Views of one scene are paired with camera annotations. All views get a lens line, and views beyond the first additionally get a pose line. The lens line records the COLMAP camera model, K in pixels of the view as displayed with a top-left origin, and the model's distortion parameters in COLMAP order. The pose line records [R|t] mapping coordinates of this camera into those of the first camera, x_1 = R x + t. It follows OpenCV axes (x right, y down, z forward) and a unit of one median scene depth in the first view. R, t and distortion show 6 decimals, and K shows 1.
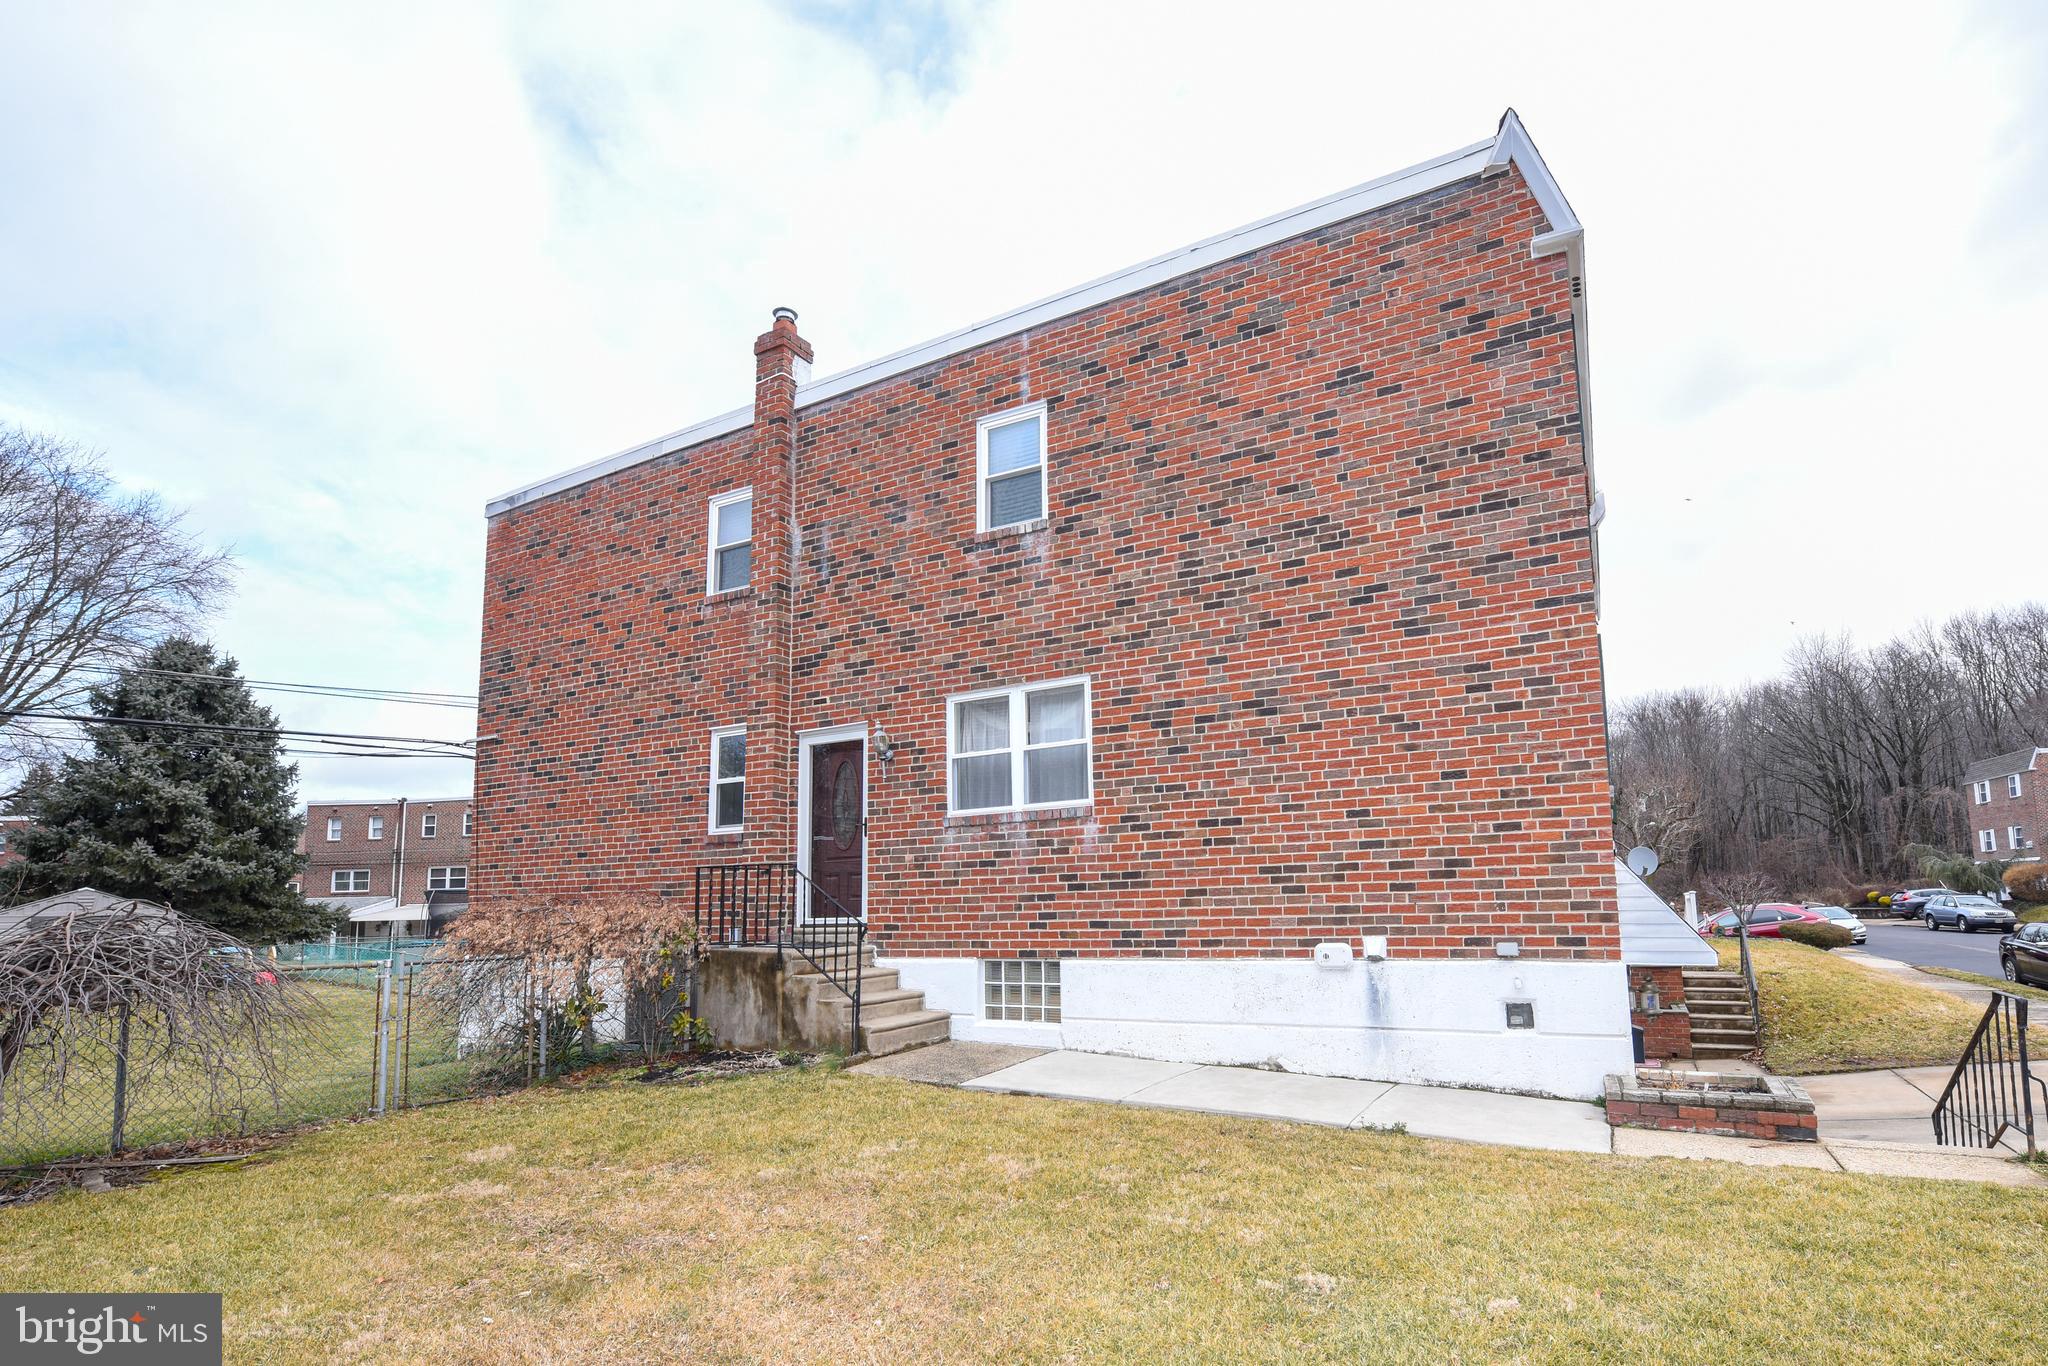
lens RADIAL K [[874.8, 0, 1014.1], [0, 874.8, 680.0], [0, 0, 1]] dist [-0.011499, -0.000478]
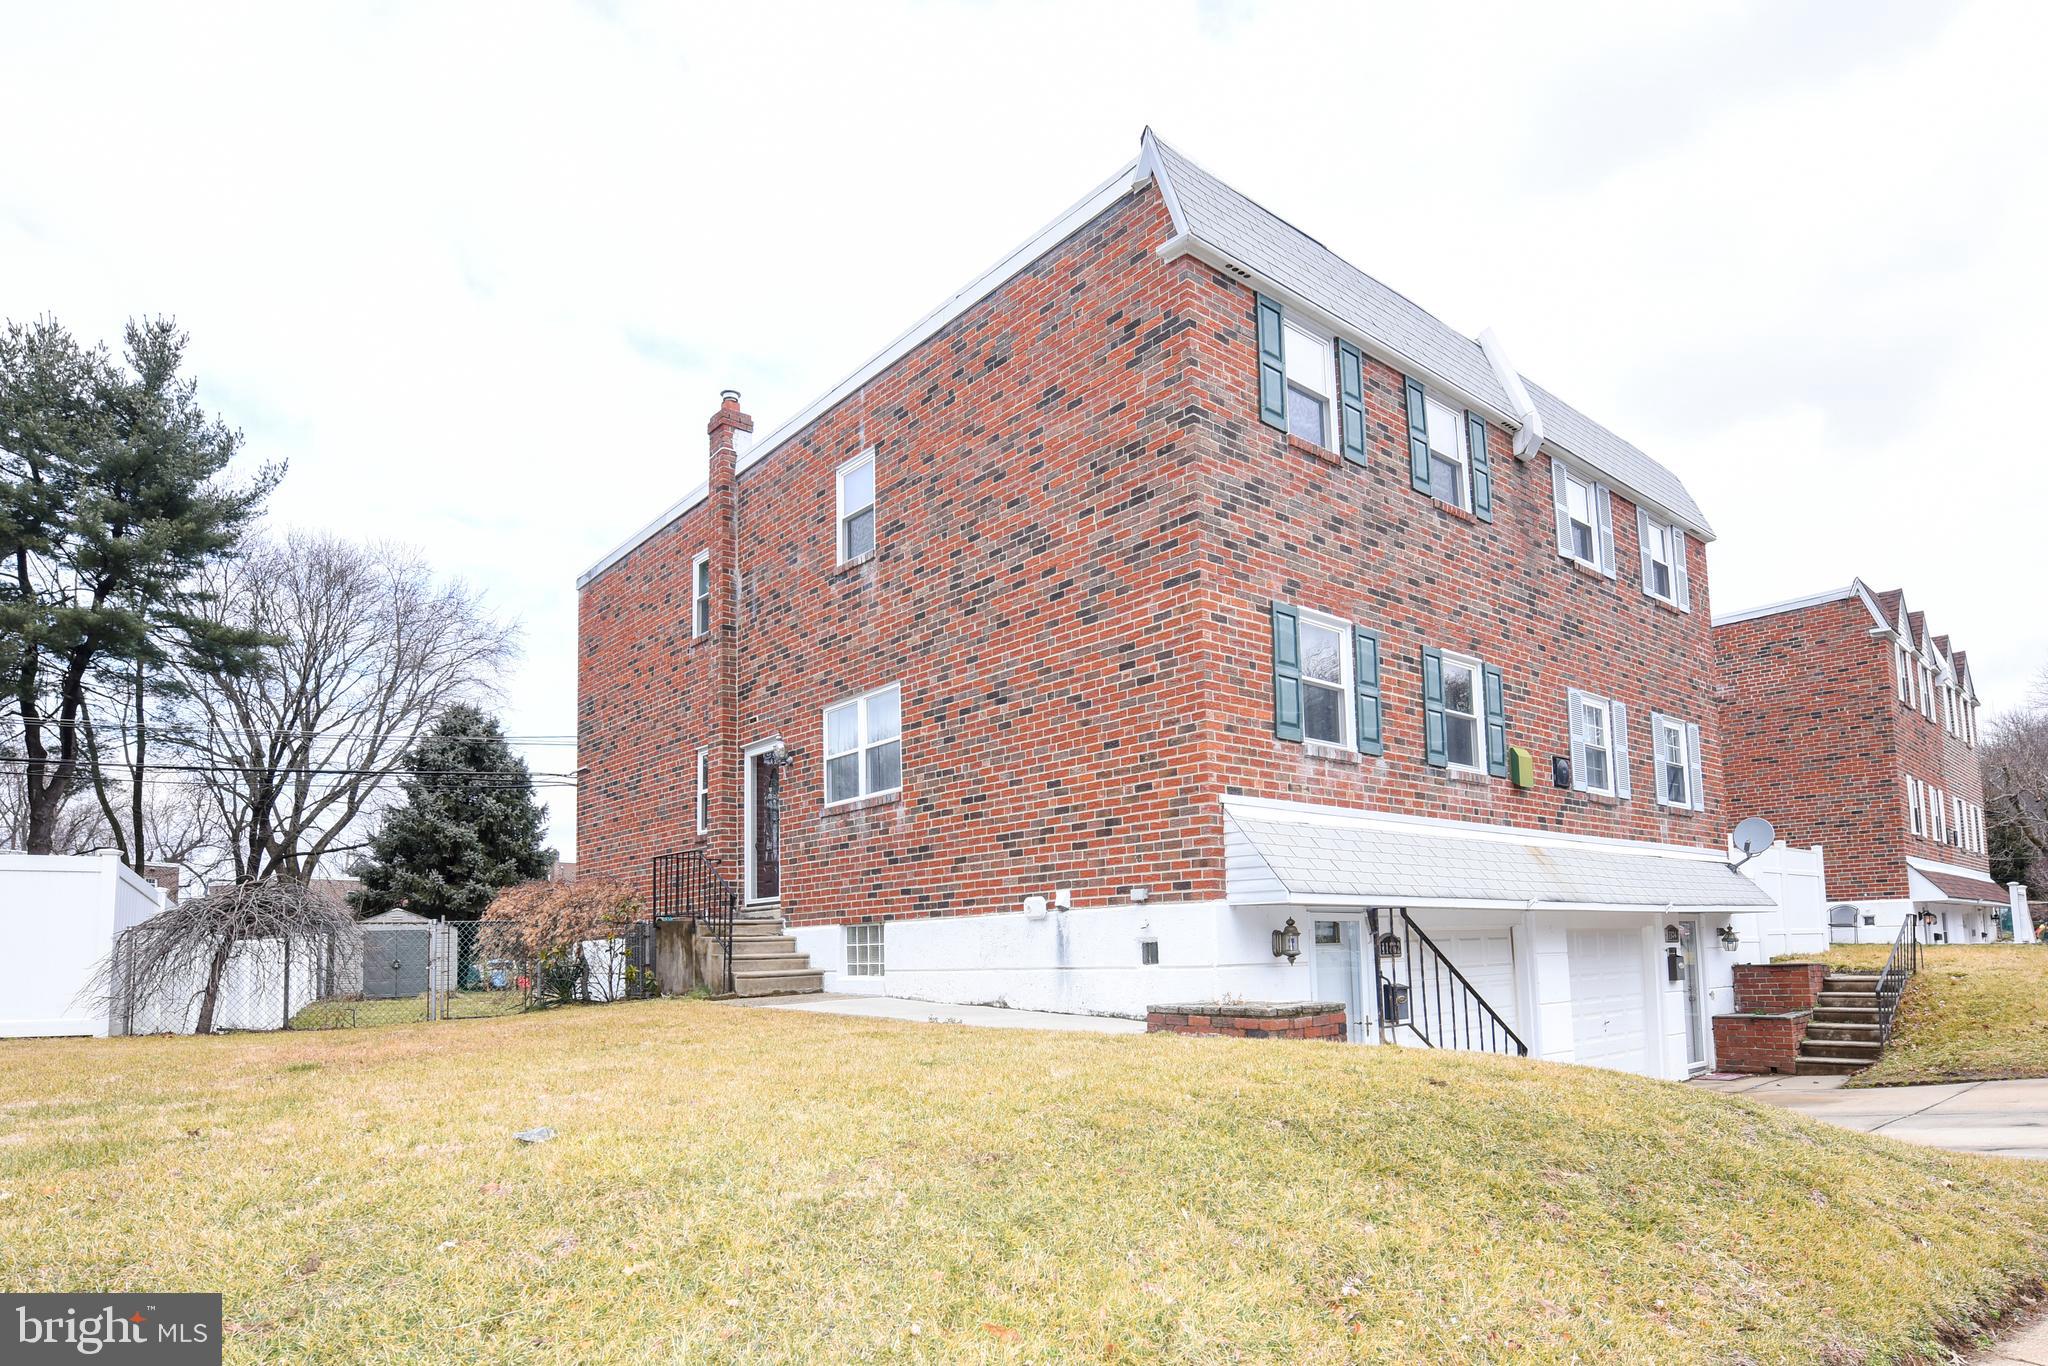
lens RADIAL K [[1118.8, 0, 1020.3], [0, 1118.8, 657.8], [0, 0, 1]] dist [-0.002767, 0.000118]
pose [[0.919867, -0.101312, -0.378920, 0.822466], [0.096769, 0.994822, -0.031068, 0.026269], [0.380105, -0.008089, 0.924908, -0.329293]]
